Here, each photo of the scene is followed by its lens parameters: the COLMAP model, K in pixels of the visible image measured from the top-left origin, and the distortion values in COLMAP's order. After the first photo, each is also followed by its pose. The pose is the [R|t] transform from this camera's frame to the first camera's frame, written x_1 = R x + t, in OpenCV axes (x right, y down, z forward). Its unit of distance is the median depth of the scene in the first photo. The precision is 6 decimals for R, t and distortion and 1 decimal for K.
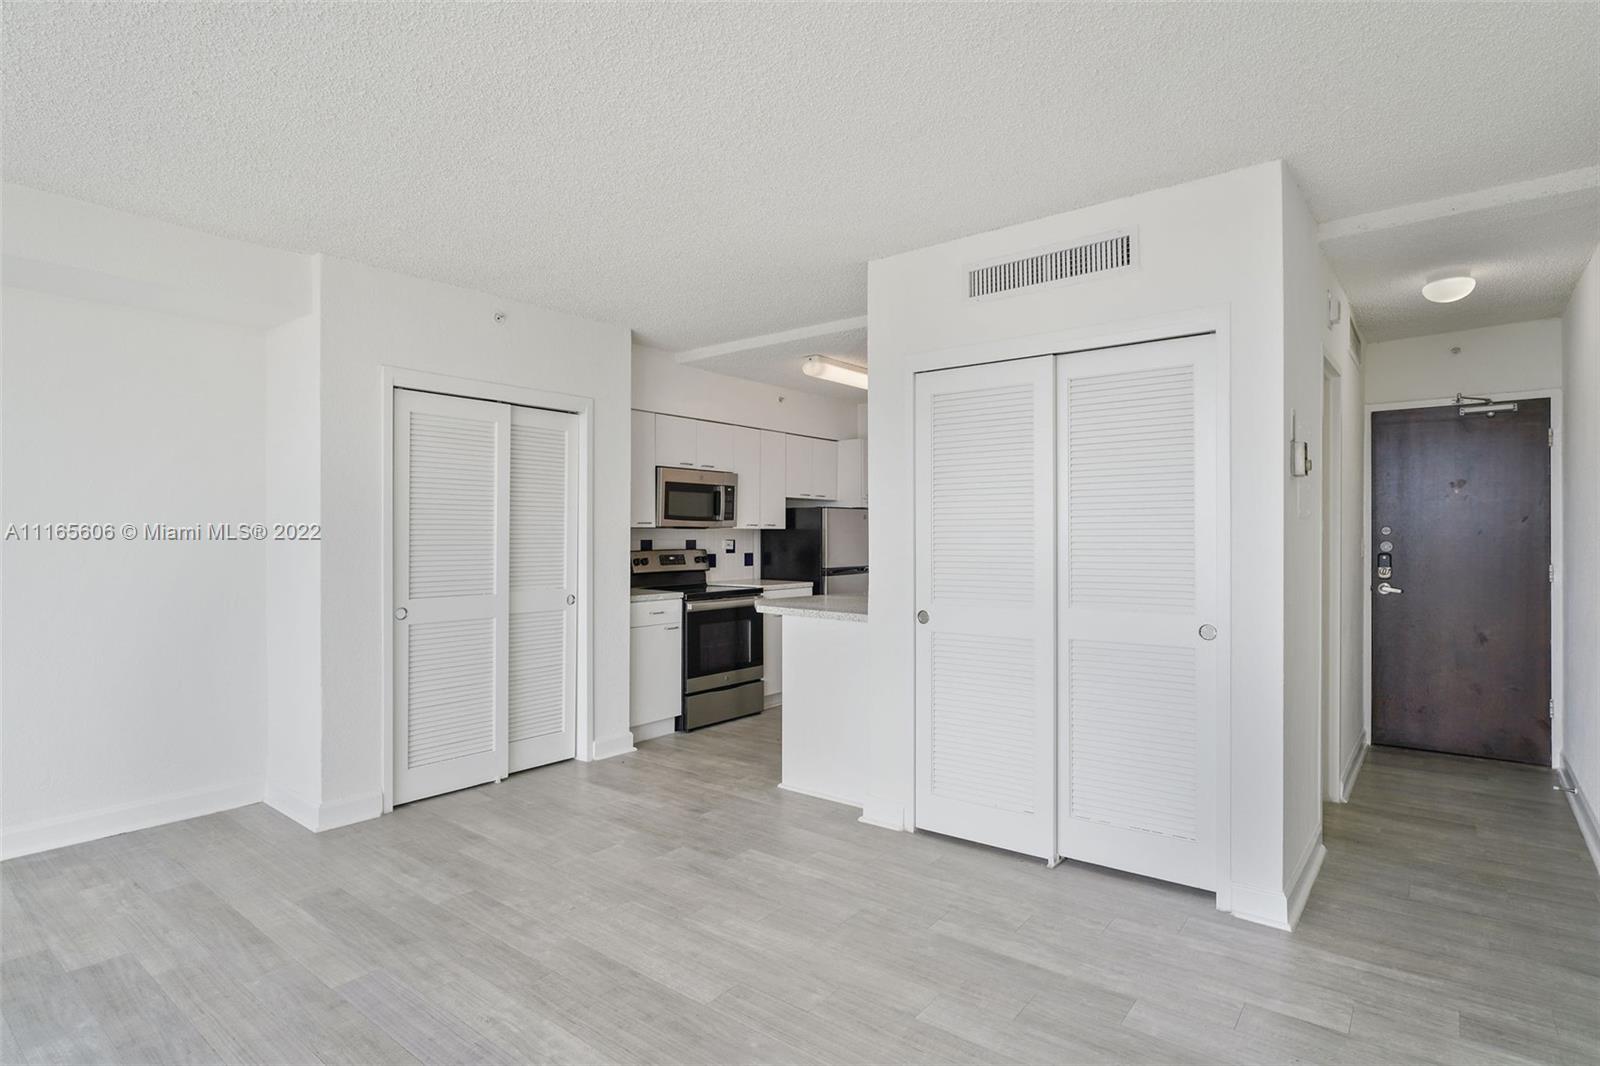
lens RADIAL K [[822.7, 0, 803.6], [0, 822.7, 532.7], [0, 0, 1]] dist [-0.006288, -0.001232]
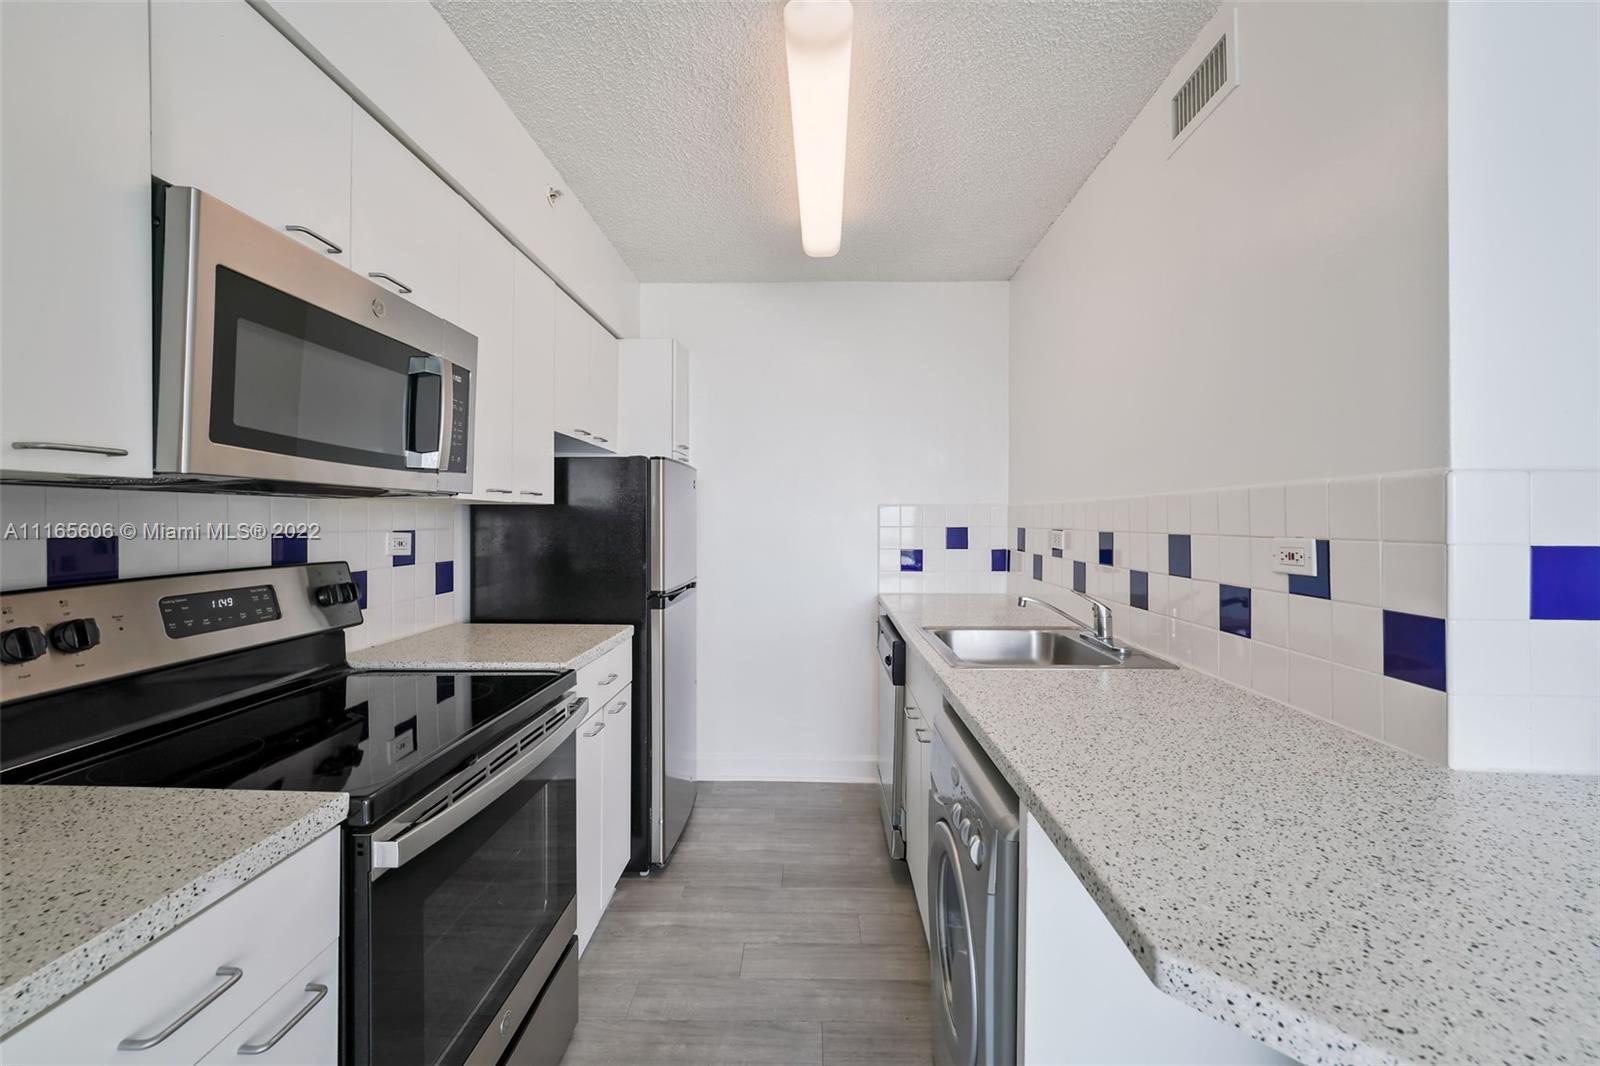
lens RADIAL K [[653.8, 0, 808.7], [0, 653.8, 520.0], [0, 0, 1]] dist [-0.001276, 0.000081]
pose [[0.789862, 0.000551, 0.613285, -0.189833], [-0.003193, 0.999990, 0.003214, 0.003314], [-0.613277, -0.004497, 0.789855, 0.972105]]
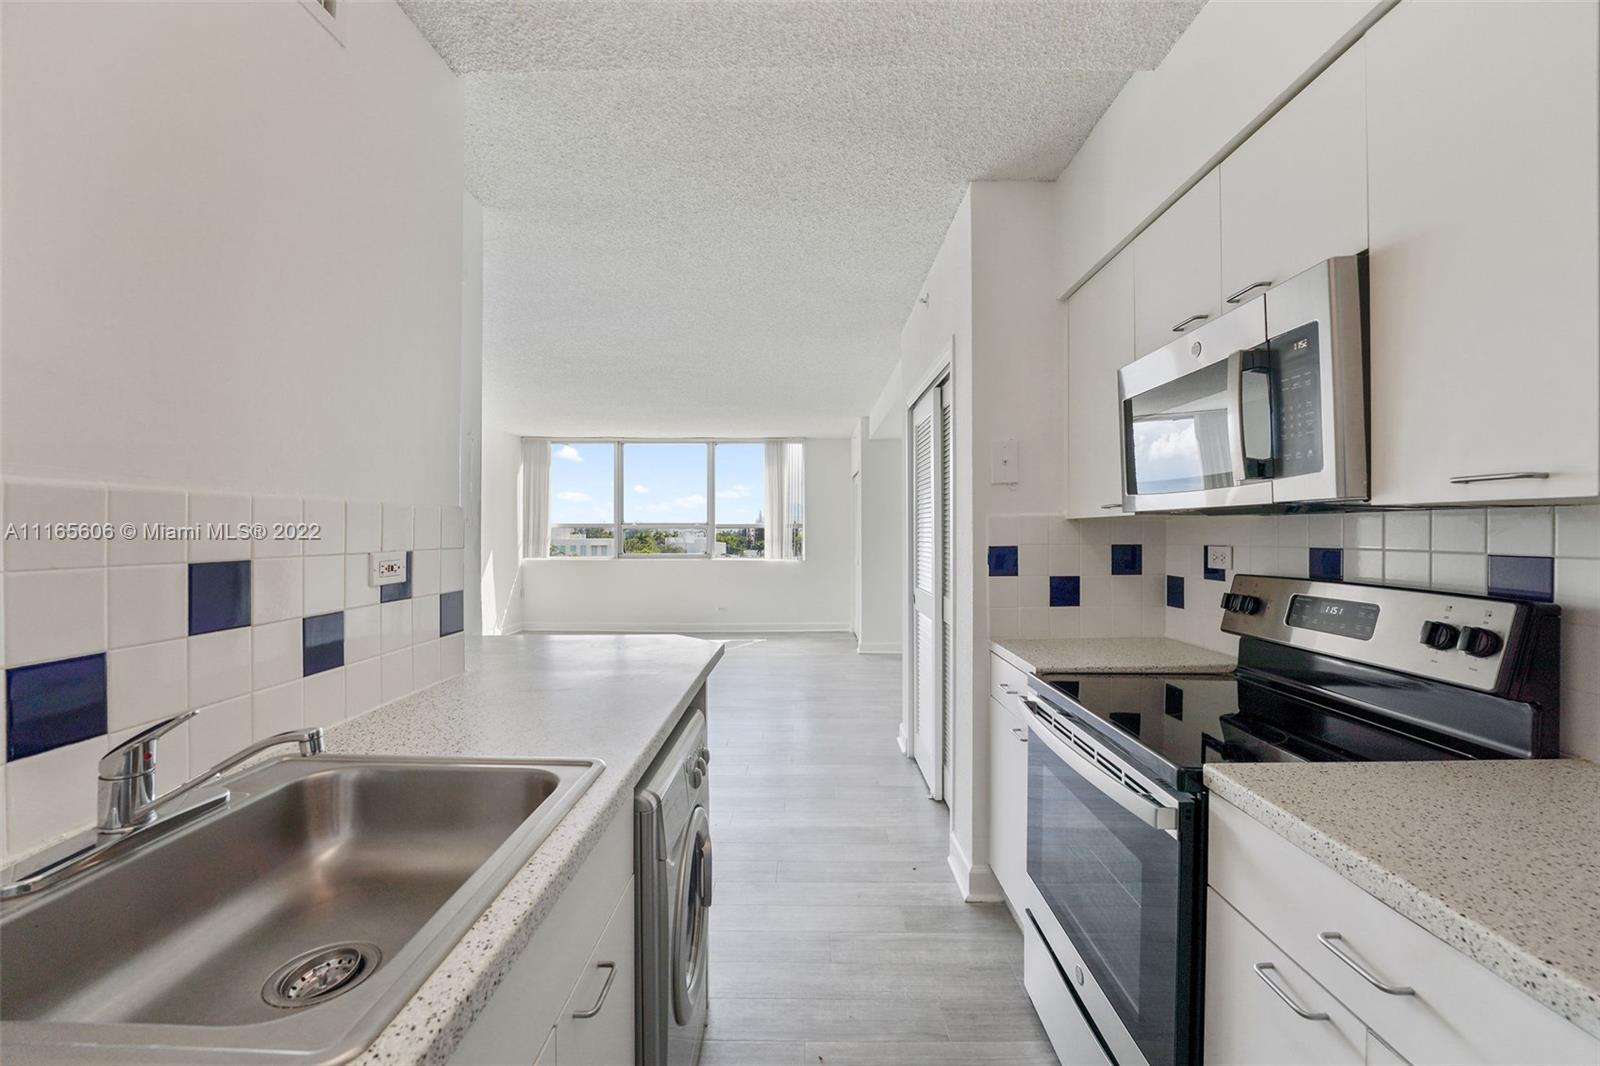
lens RADIAL K [[651.7, 0, 806.5], [0, 651.7, 530.6], [0, 0, 1]] dist [-0.037707, 0.007187]
pose [[-0.783460, 0.001428, -0.621441, 0.192966], [0.003188, 0.999993, -0.001721, 0.001756], [0.621435, -0.003329, -0.783459, 1.454127]]
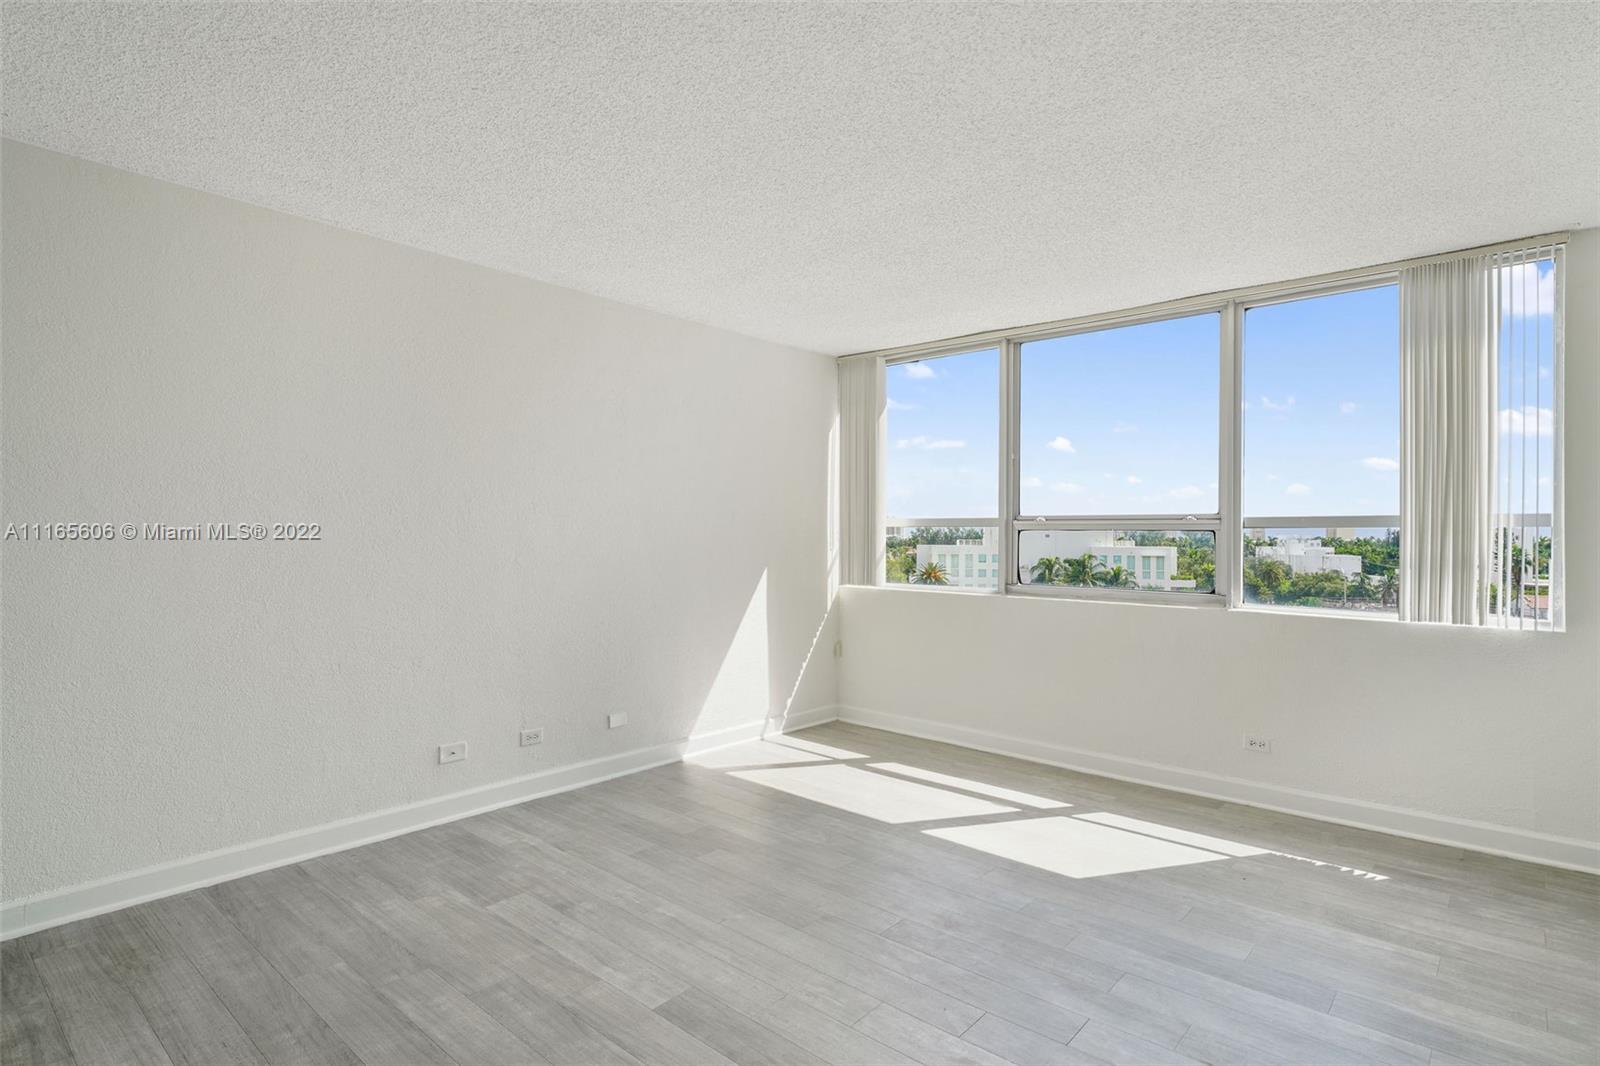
lens RADIAL K [[818.6, 0, 804.0], [0, 818.6, 531.3], [0, 0, 1]] dist [0.011853, 0.000005]
pose [[-0.998761, -0.005436, 0.049472, -0.352335], [-0.005755, 0.999964, -0.006310, 0.002616], [-0.049436, -0.006587, -0.998756, 0.721126]]
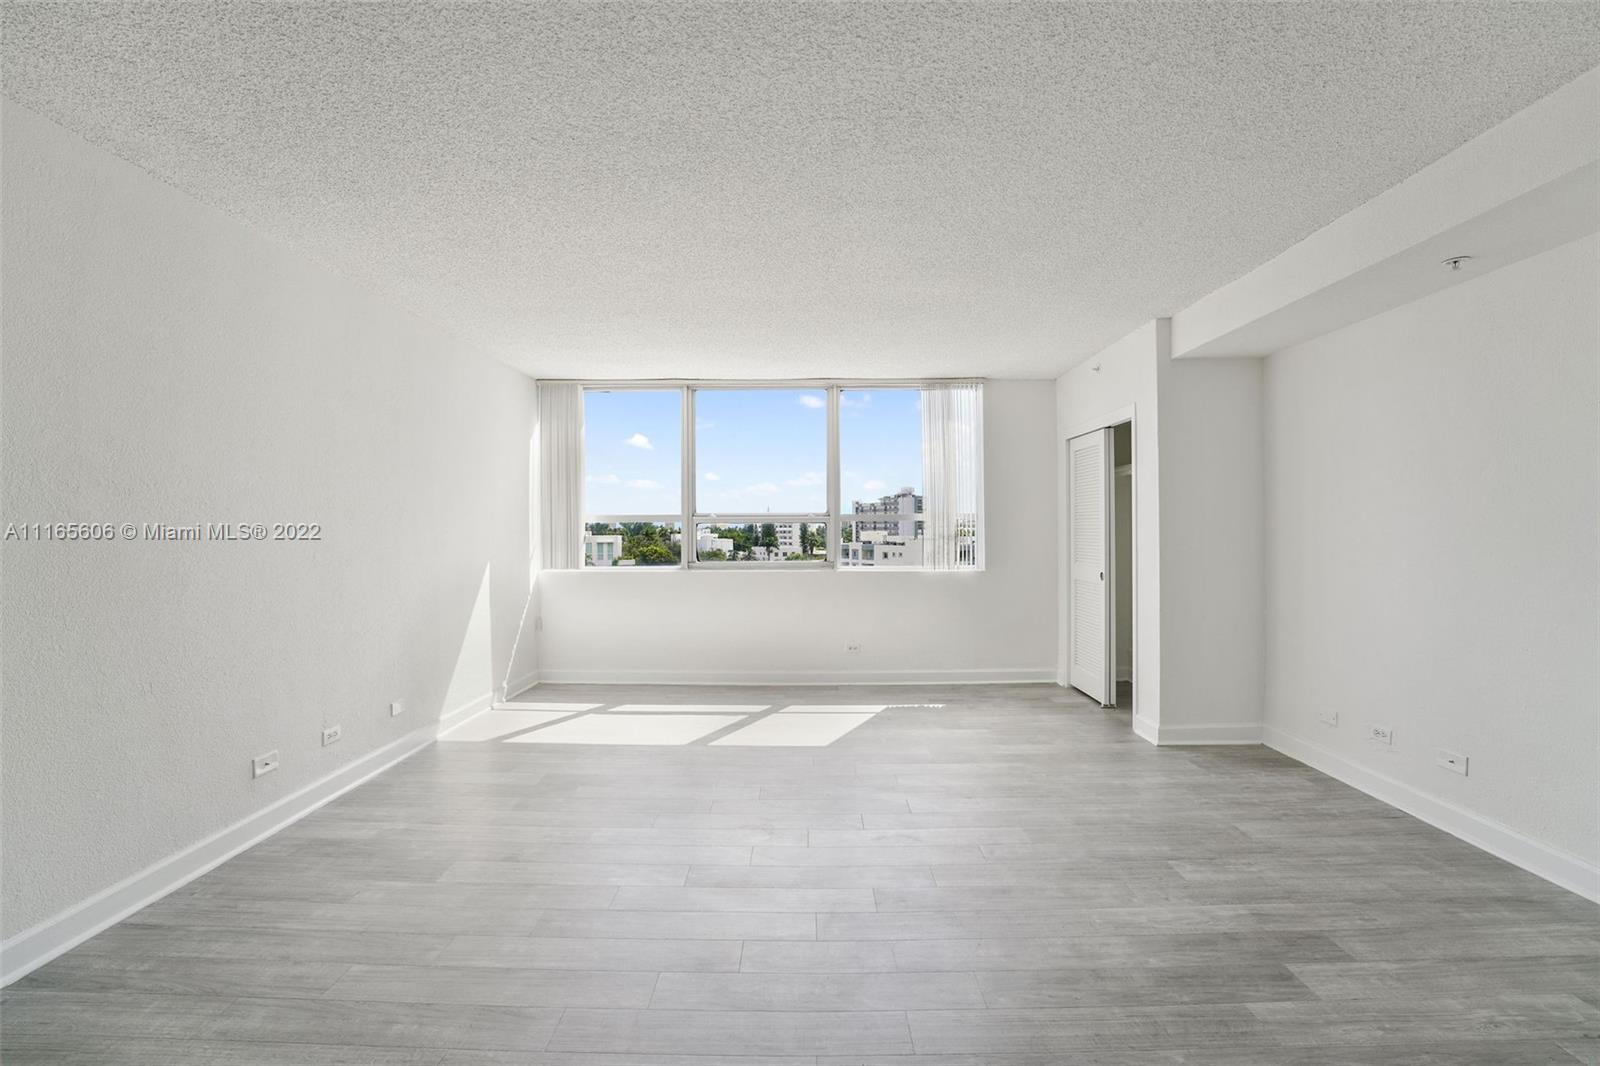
lens RADIAL K [[654.3, 0, 800.8], [0, 654.3, 514.9], [0, 0, 1]] dist [-0.030117, 0.003433]
pose [[-0.792483, -0.006477, -0.609859, 0.018691], [0.007026, 0.999780, -0.019748, 0.003386], [0.609853, -0.019935, -0.792264, 0.699798]]
